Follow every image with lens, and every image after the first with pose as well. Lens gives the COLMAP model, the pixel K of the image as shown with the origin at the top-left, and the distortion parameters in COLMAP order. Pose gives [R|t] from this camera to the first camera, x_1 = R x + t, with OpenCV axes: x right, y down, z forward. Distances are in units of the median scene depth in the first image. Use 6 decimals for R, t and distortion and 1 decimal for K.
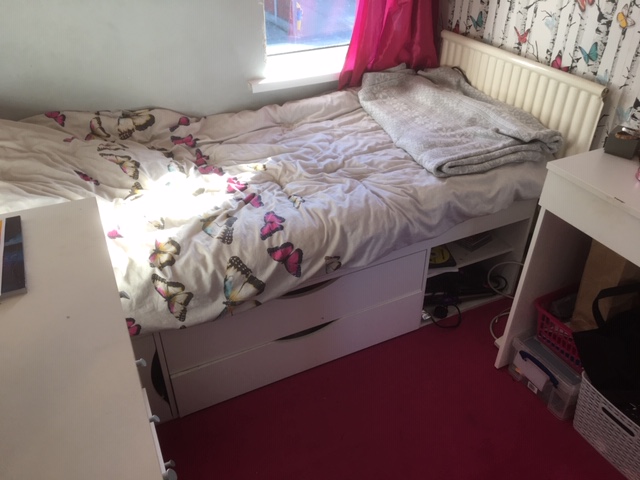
lens RADIAL K [[540.2, 0, 320.0], [0, 540.2, 240.0], [0, 0, 1]] dist [0.099109, -0.151606]
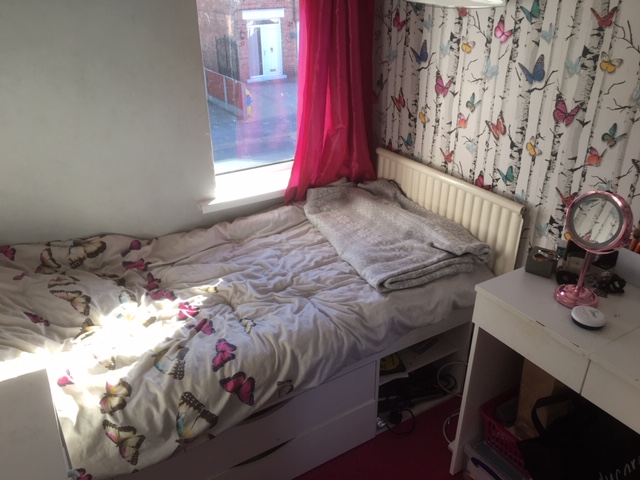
lens RADIAL K [[540.2, 0, 320.0], [0, 540.2, 240.0], [0, 0, 1]] dist [0.099109, -0.151606]
pose [[0.995704, -0.046113, 0.080288, 0.018198], [0.055988, 0.990519, -0.125446, -0.092471], [-0.073742, 0.129403, 0.988846, -0.054051]]
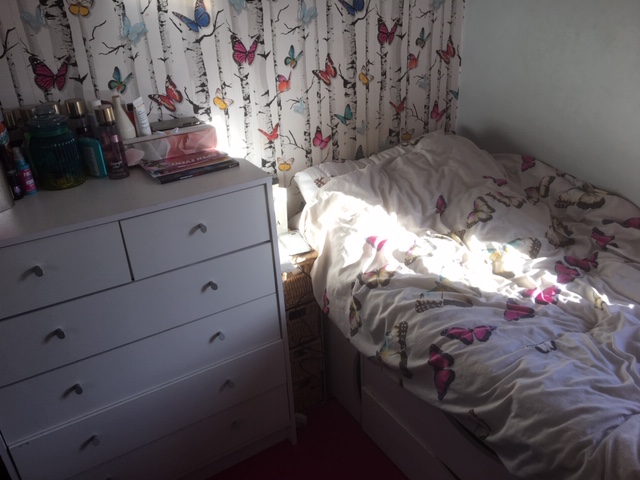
lens RADIAL K [[540.2, 0, 320.0], [0, 540.2, 240.0], [0, 0, 1]] dist [0.099109, -0.151606]
pose [[0.102339, 0.441309, -0.891500, 0.509269], [-0.516627, 0.789440, 0.331482, -0.268848], [0.850072, 0.426650, 0.308783, 0.440105]]
